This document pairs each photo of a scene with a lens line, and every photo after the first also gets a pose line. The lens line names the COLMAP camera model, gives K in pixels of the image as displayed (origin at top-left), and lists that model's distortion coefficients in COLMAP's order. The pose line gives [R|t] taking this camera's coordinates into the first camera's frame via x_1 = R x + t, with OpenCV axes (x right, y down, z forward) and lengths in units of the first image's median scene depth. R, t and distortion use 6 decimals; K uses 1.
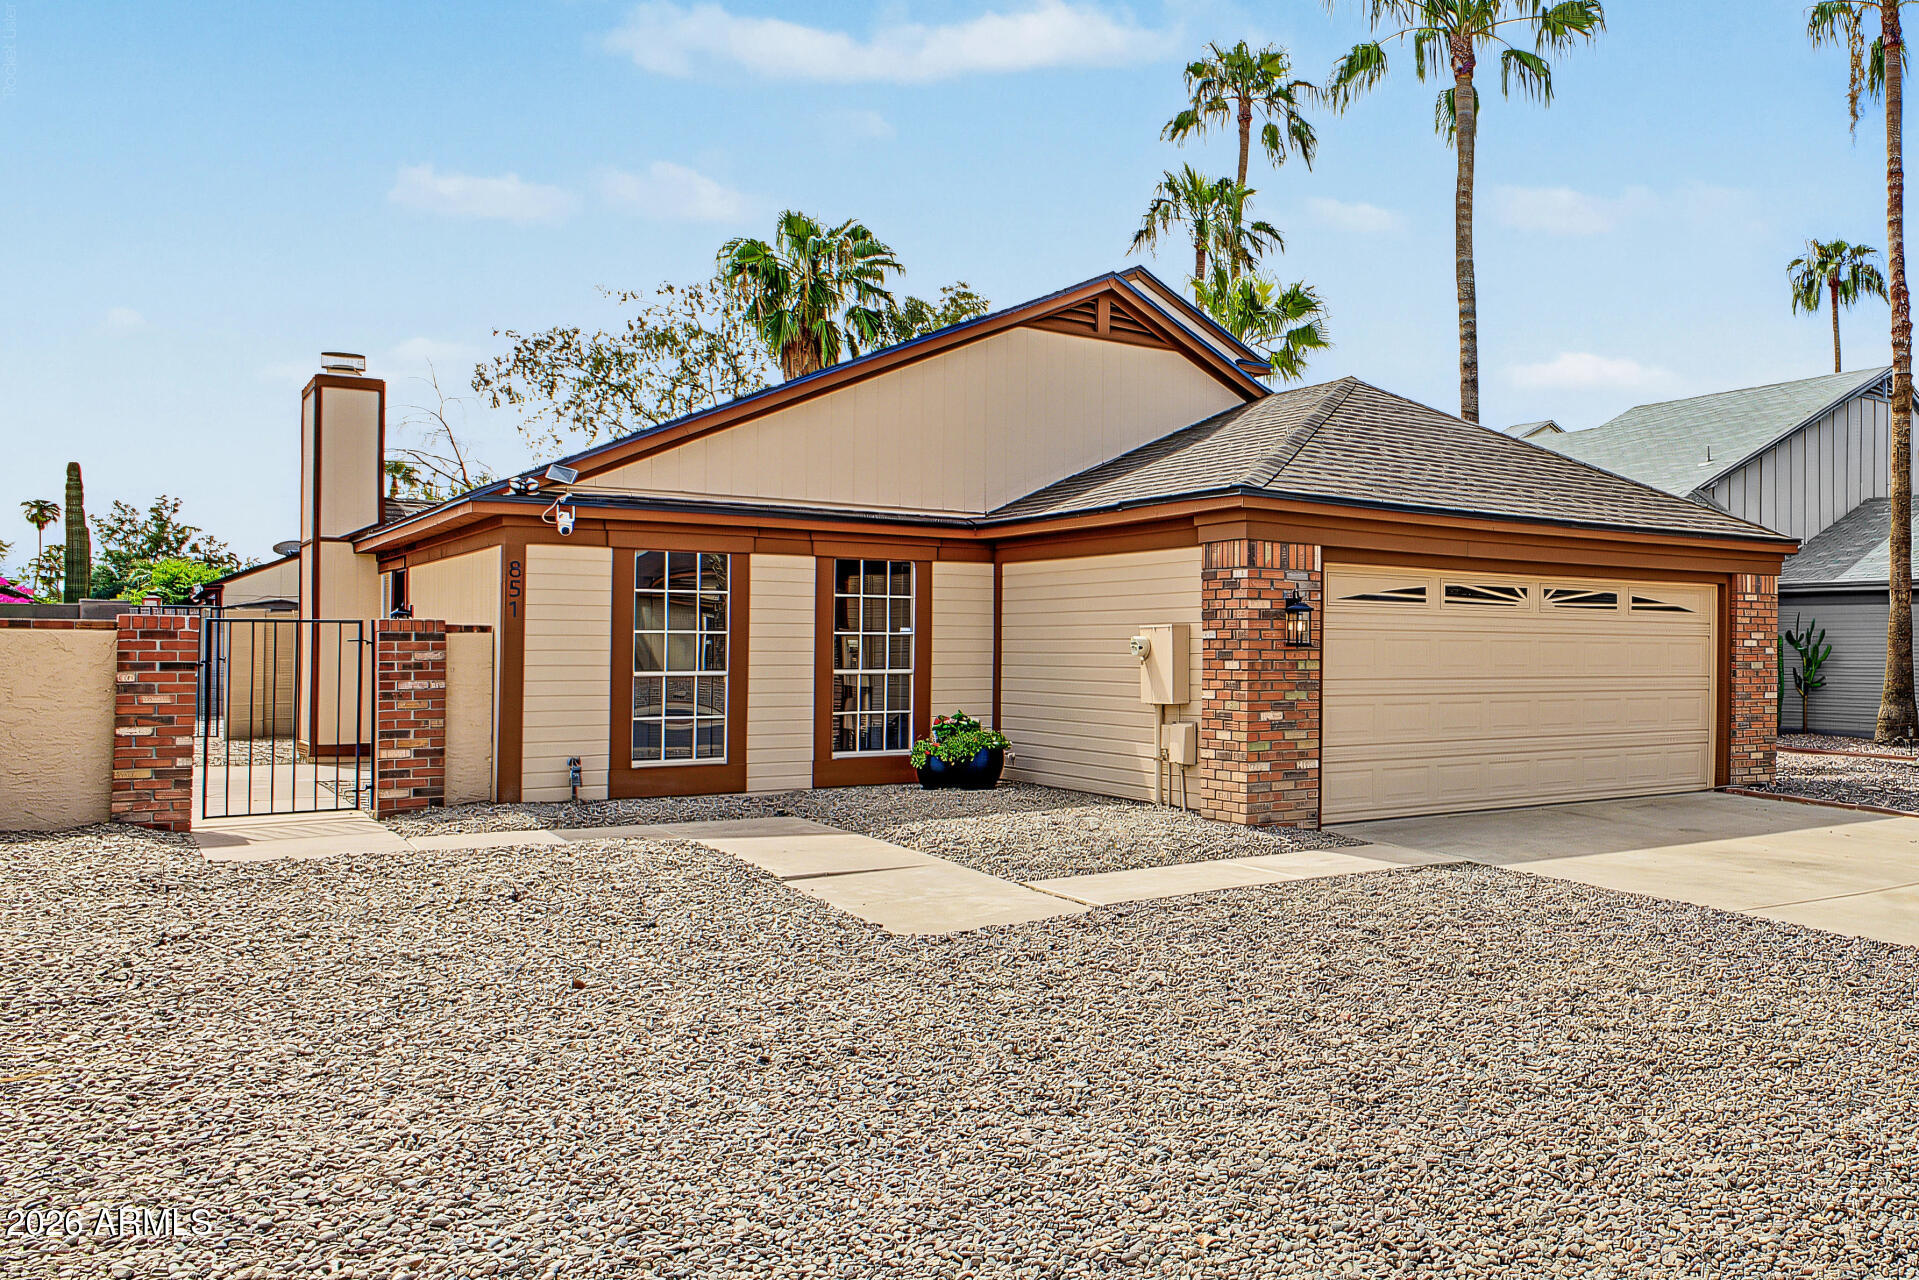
lens RADIAL K [[1363.3, 0, 959.8], [0, 1363.3, 613.8], [0, 0, 1]] dist [0.002376, 0.004328]
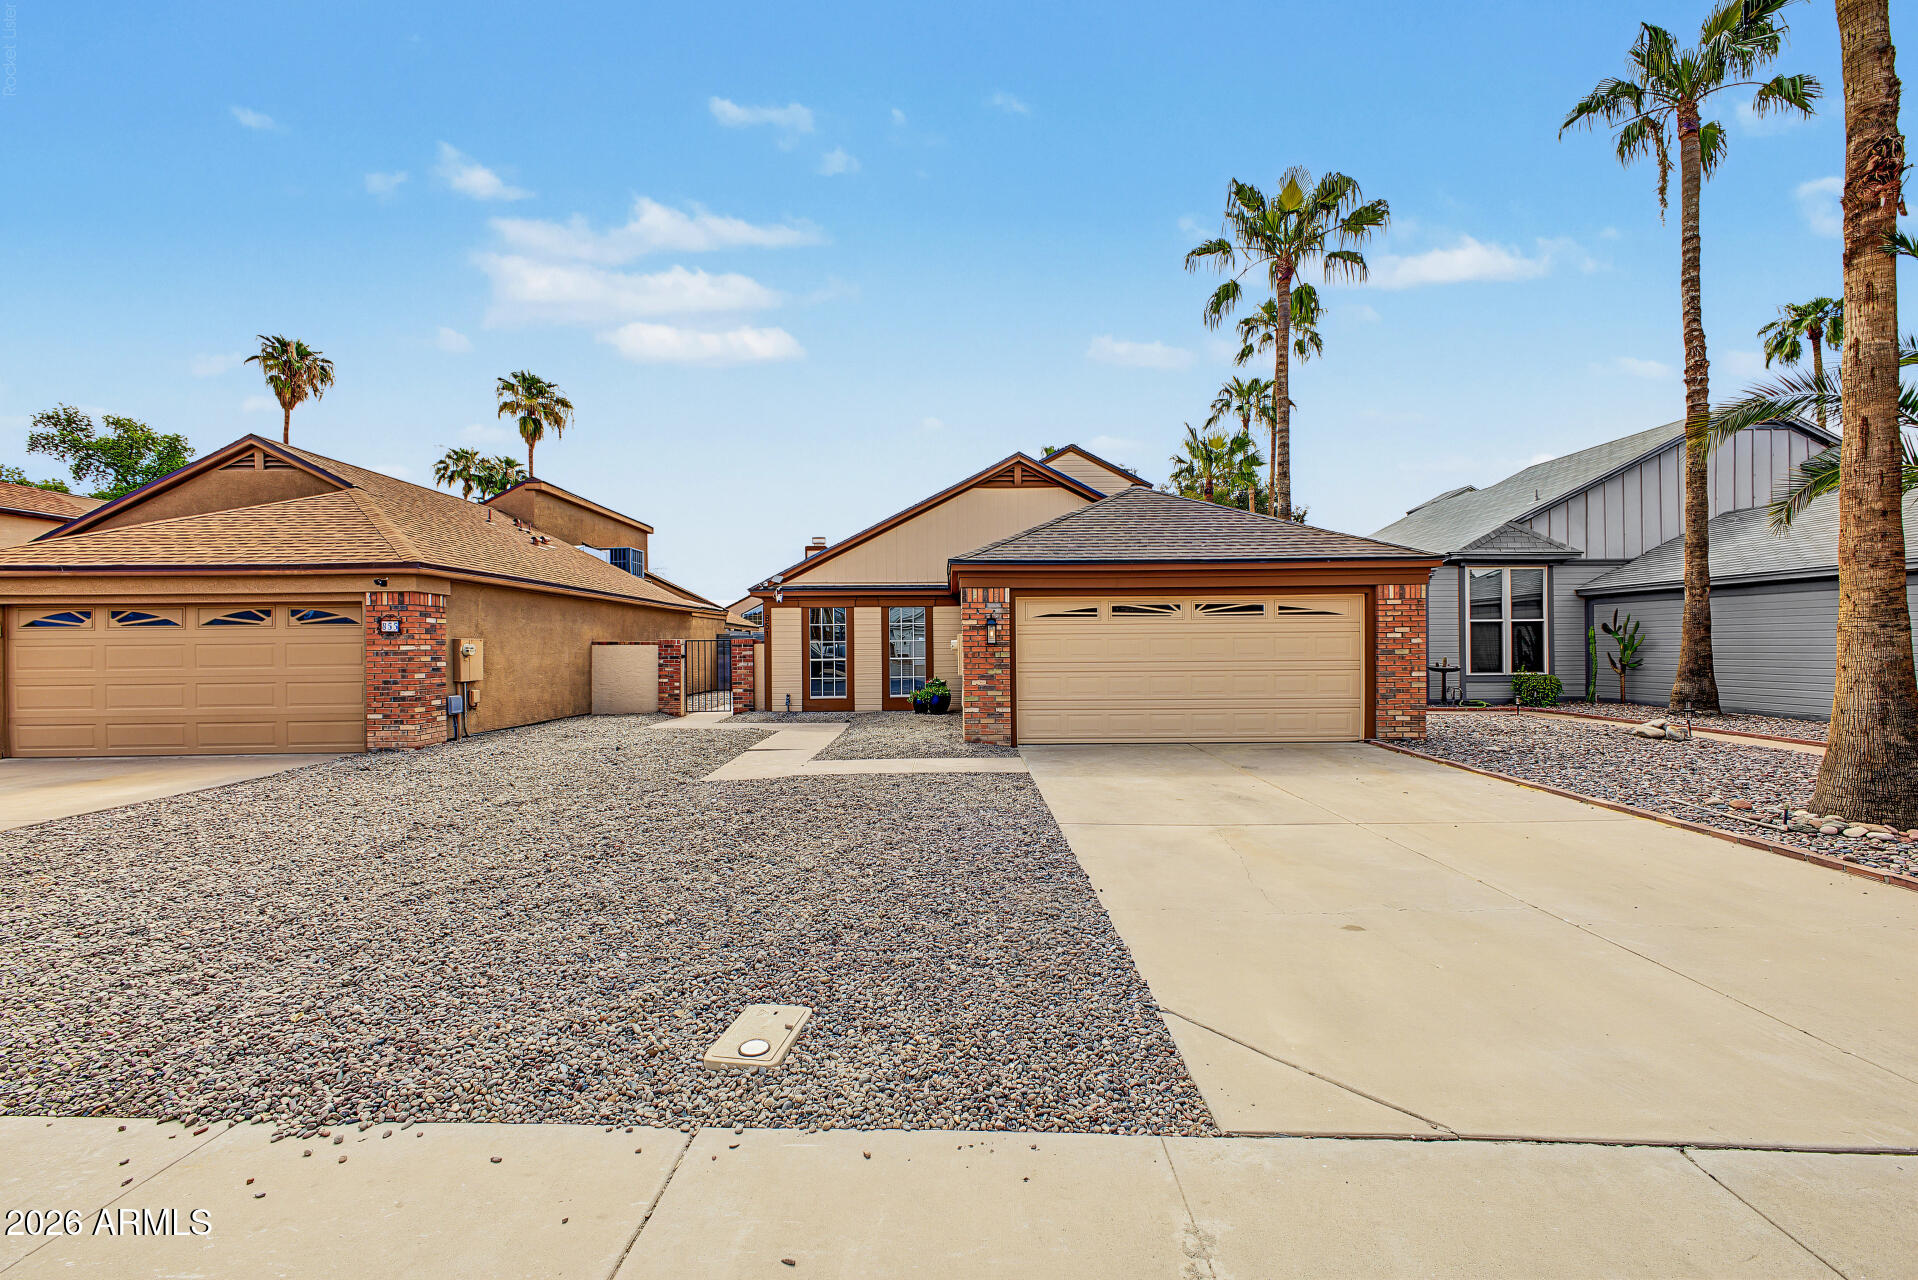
lens RADIAL K [[587.5, 0, 959.0], [0, 587.5, 640.0], [0, 0, 1]] dist [-0.001080, -0.000159]
pose [[0.838245, -0.020395, -0.544913, 0.533866], [0.028255, 0.999582, 0.006053, 0.010126], [0.544562, -0.020470, 0.838471, 0.271019]]
